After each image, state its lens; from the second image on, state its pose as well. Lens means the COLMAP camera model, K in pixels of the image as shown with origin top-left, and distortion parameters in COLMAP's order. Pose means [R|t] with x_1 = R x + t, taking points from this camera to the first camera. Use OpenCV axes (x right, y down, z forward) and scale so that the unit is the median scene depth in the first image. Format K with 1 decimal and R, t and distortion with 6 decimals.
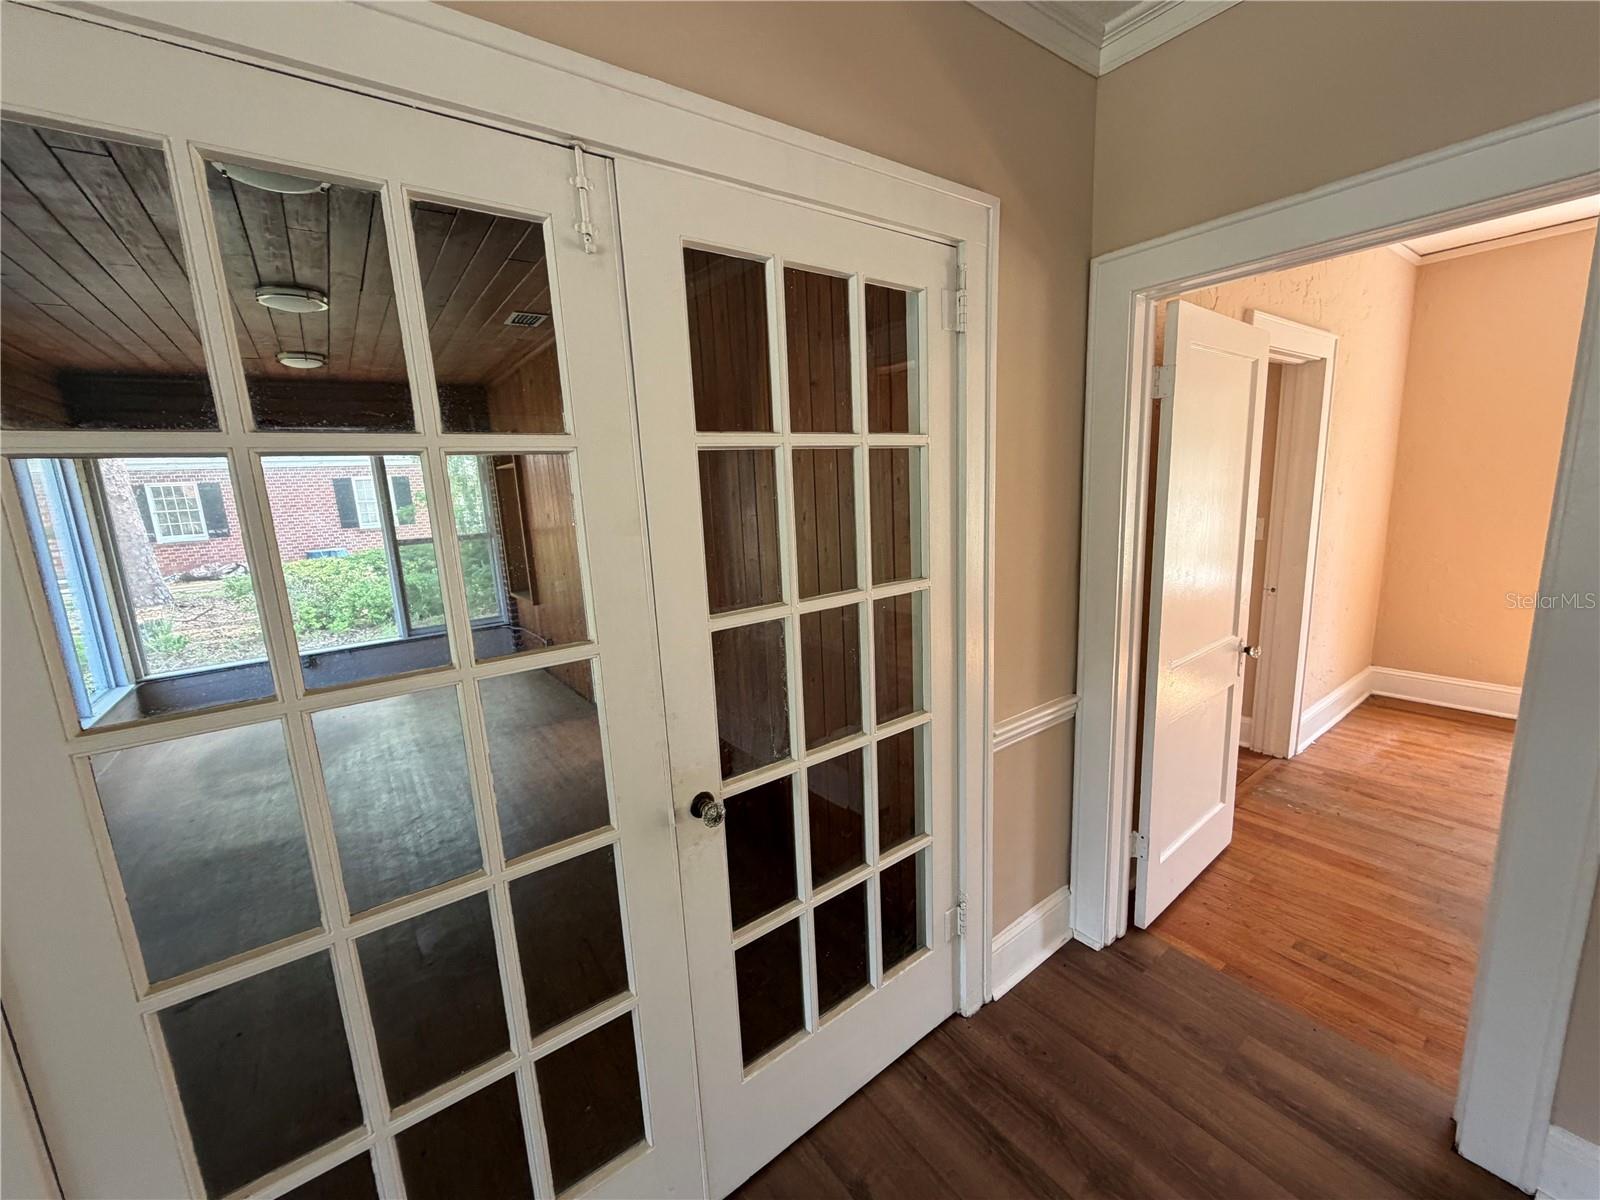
lens RADIAL K [[632.1, 0, 797.5], [0, 632.1, 603.2], [0, 0, 1]] dist [-0.000321, 0.000080]
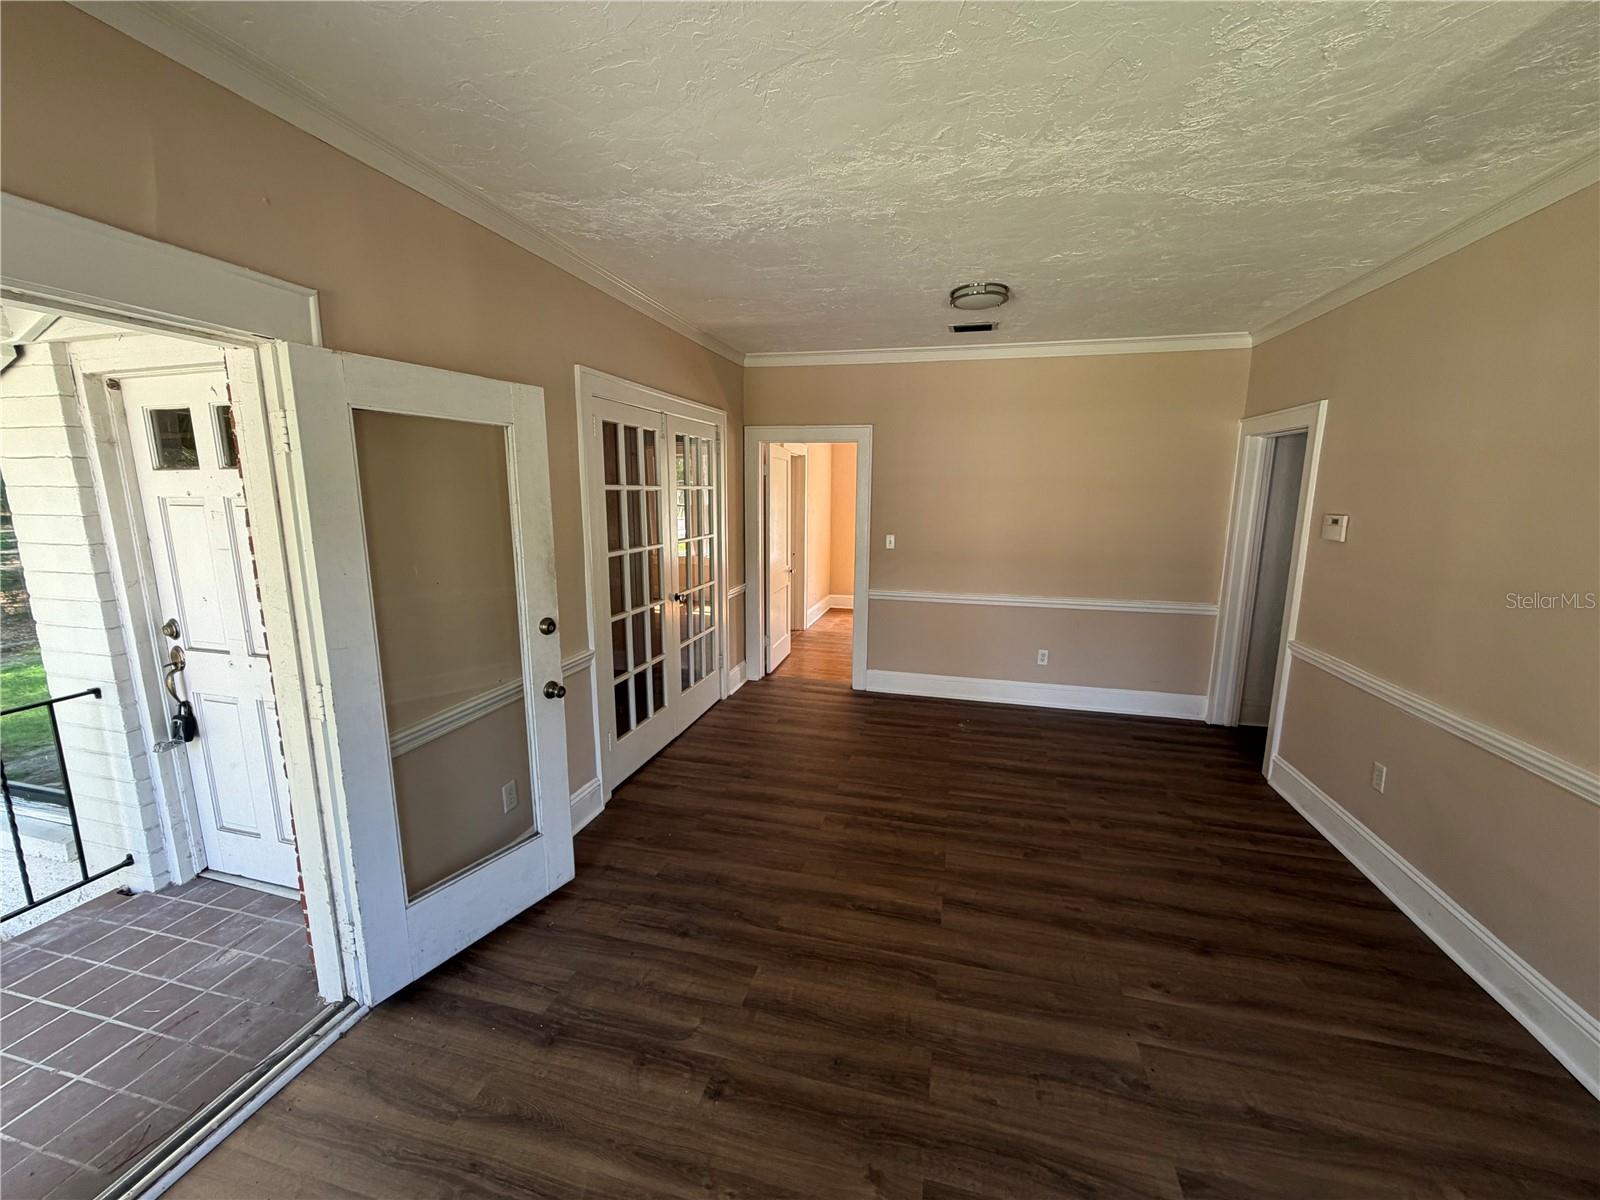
lens RADIAL K [[632.1, 0, 797.5], [0, 632.1, 603.2], [0, 0, 1]] dist [-0.000321, 0.000080]
pose [[0.773779, -0.053713, 0.631175, -1.049934], [0.070241, 0.997529, -0.001222, 0.244779], [-0.629550, 0.045280, 0.775640, -1.170180]]
